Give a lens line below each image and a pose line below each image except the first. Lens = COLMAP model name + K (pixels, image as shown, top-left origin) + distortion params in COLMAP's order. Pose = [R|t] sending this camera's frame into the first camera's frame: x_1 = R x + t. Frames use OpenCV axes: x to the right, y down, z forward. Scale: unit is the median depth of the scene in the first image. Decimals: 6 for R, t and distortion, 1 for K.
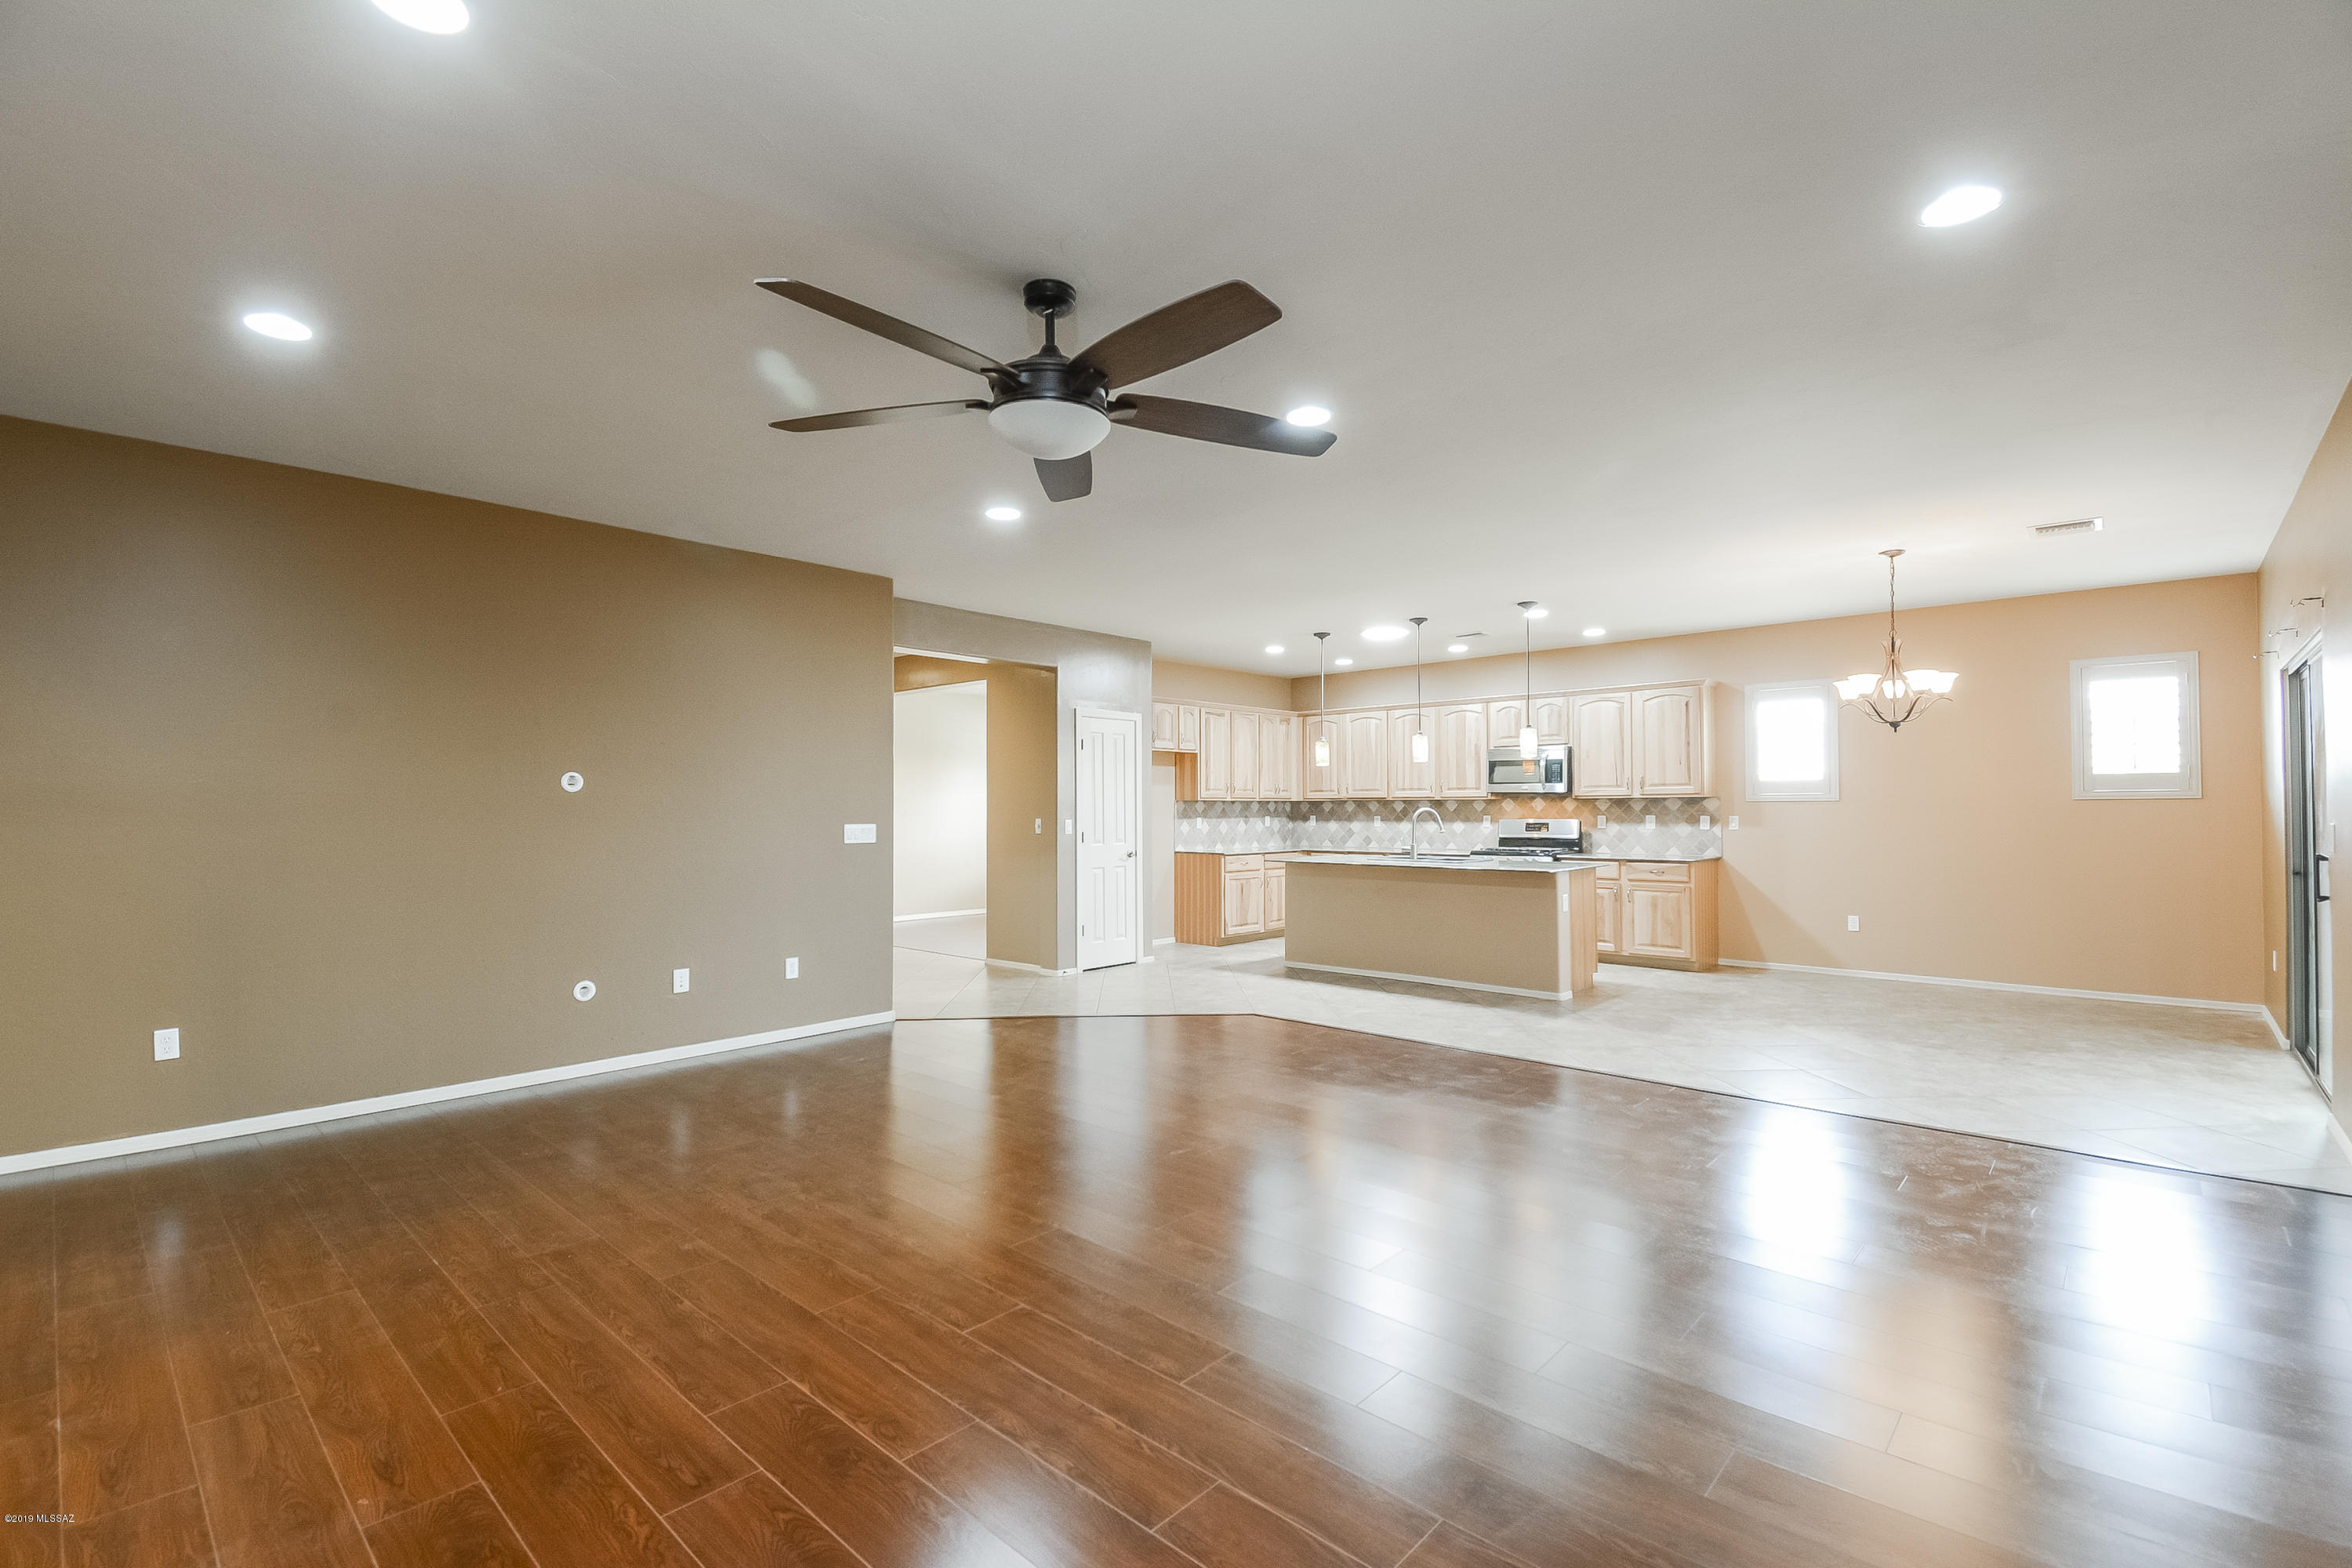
lens RADIAL K [[1040.5, 0, 1176.0], [0, 1040.5, 784.0], [0, 0, 1]] dist [0.002130, 0.000081]
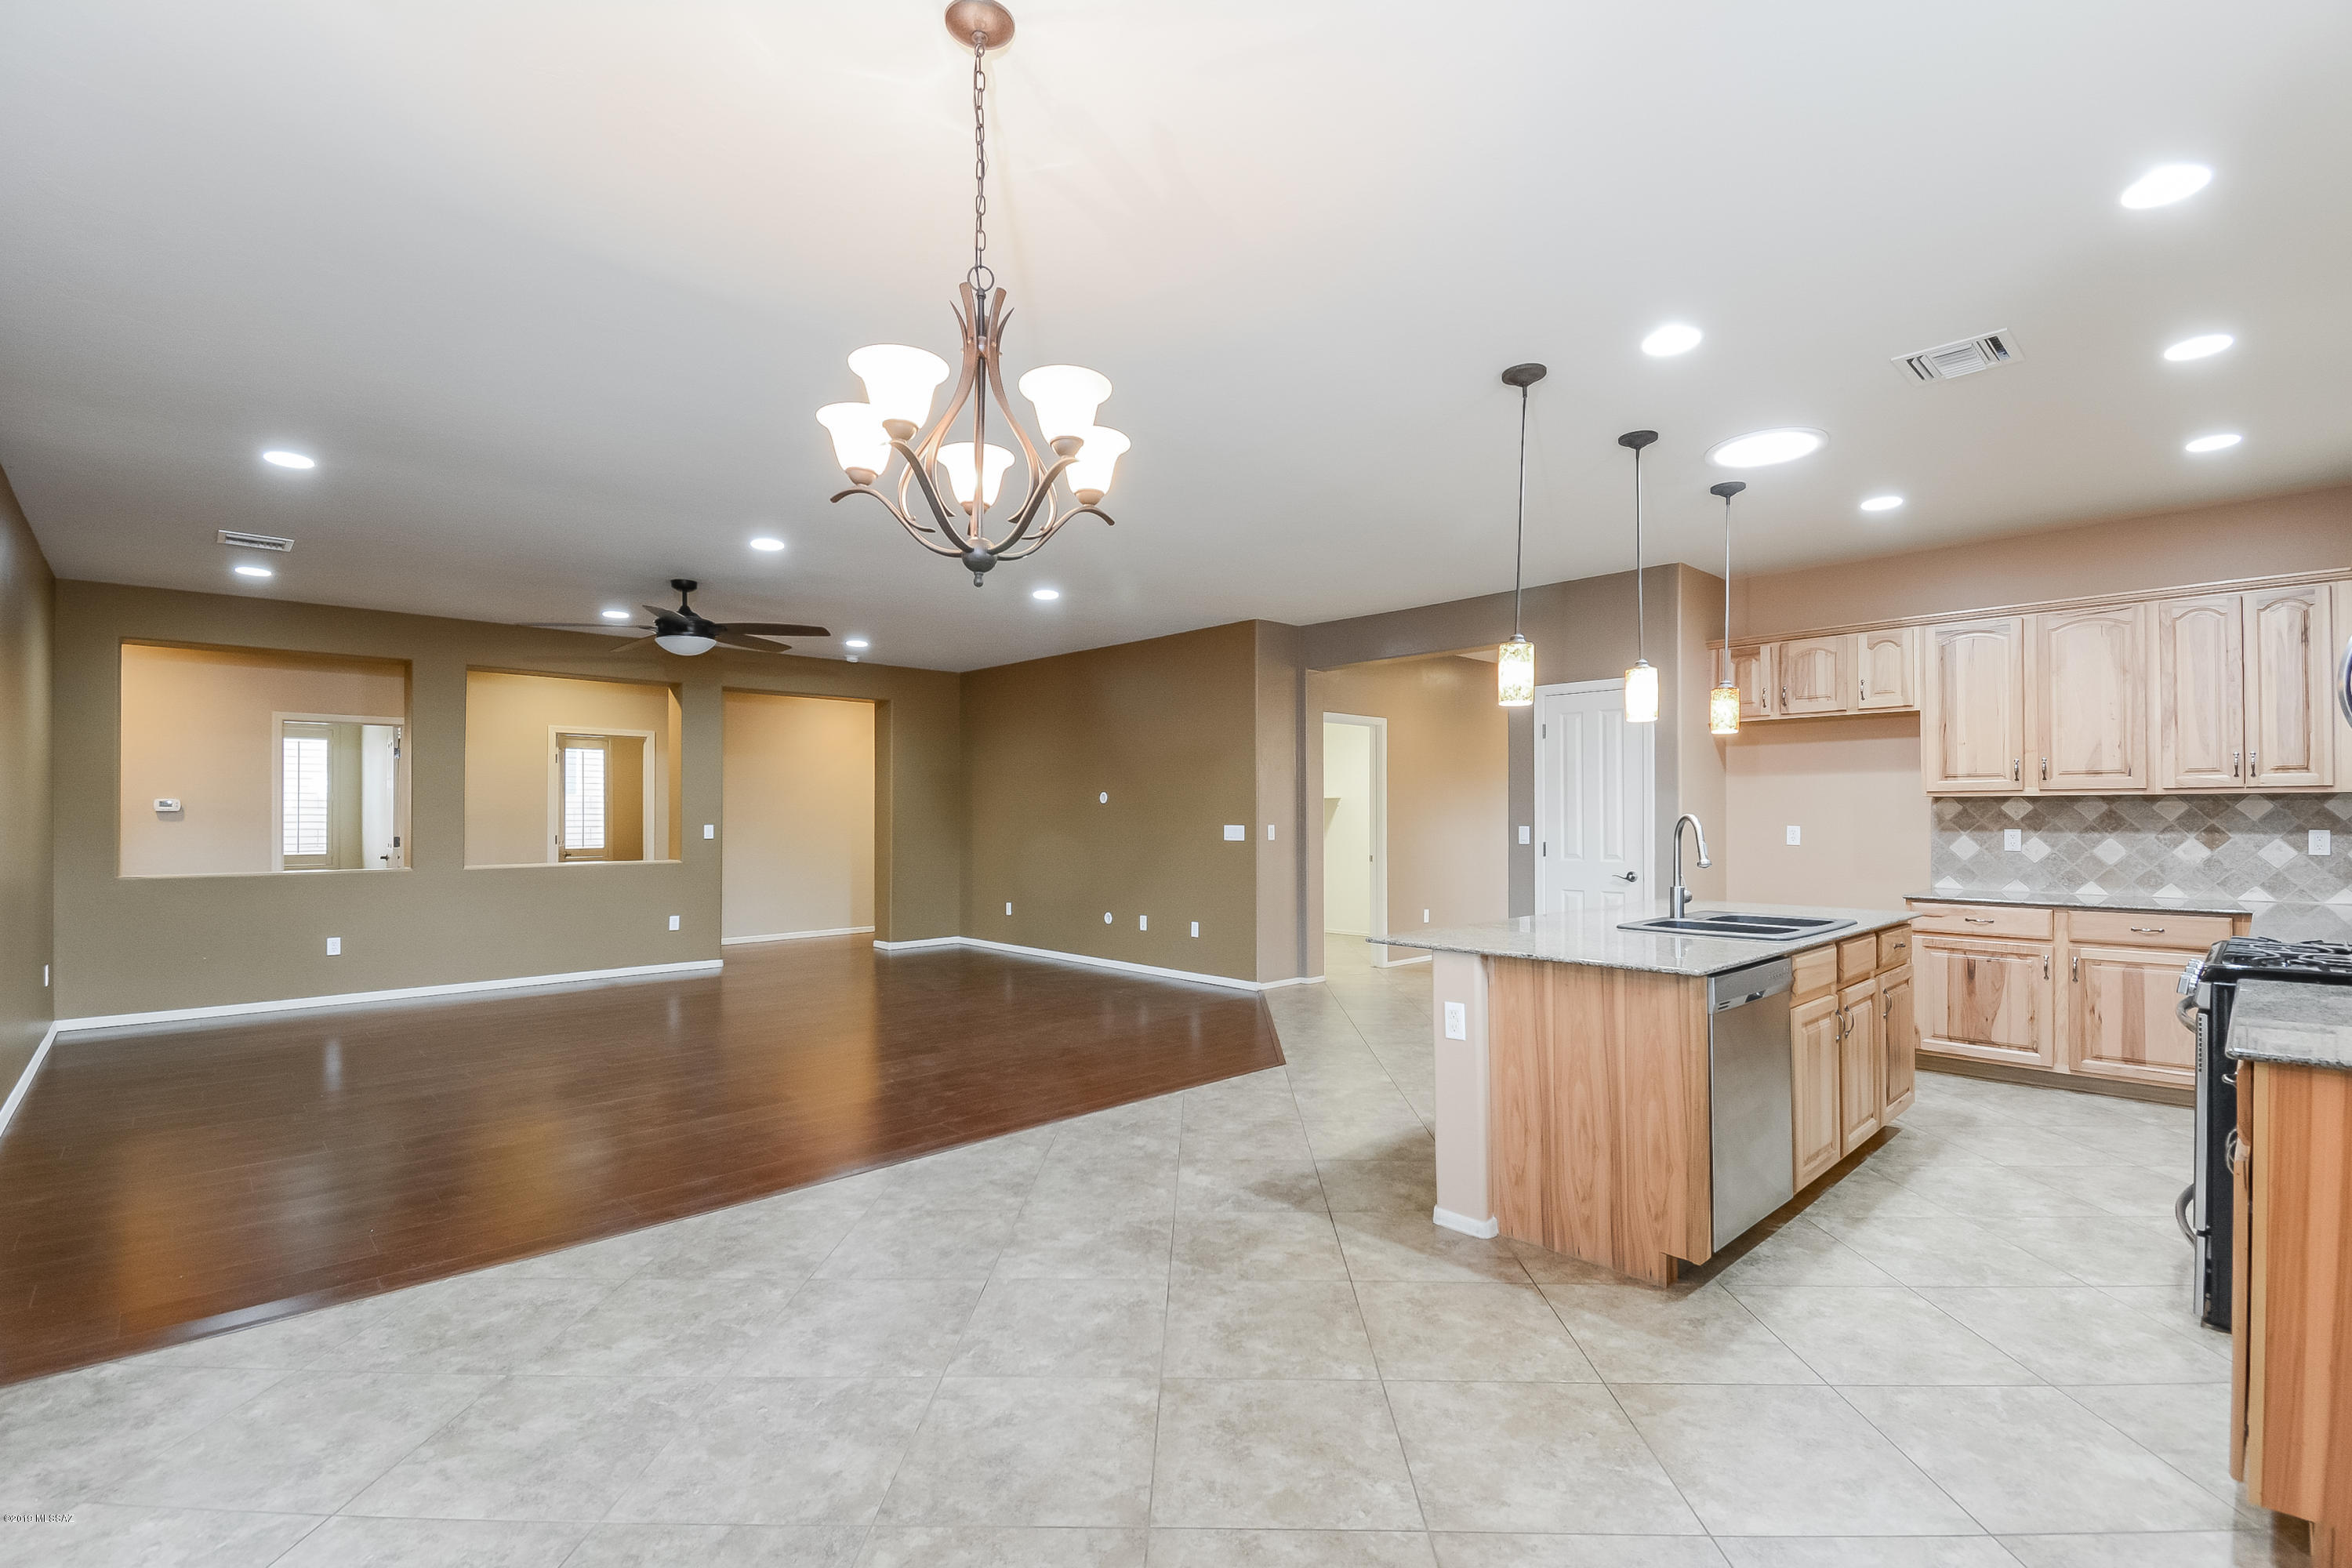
lens RADIAL K [[1040.5, 0, 1176.0], [0, 1040.5, 784.0], [0, 0, 1]] dist [0.002130, 0.000081]
pose [[-0.075812, -0.022885, -0.996859, 0.584549], [0.027030, 0.999322, -0.024997, 0.011168], [0.996756, -0.028841, -0.075142, 0.630939]]
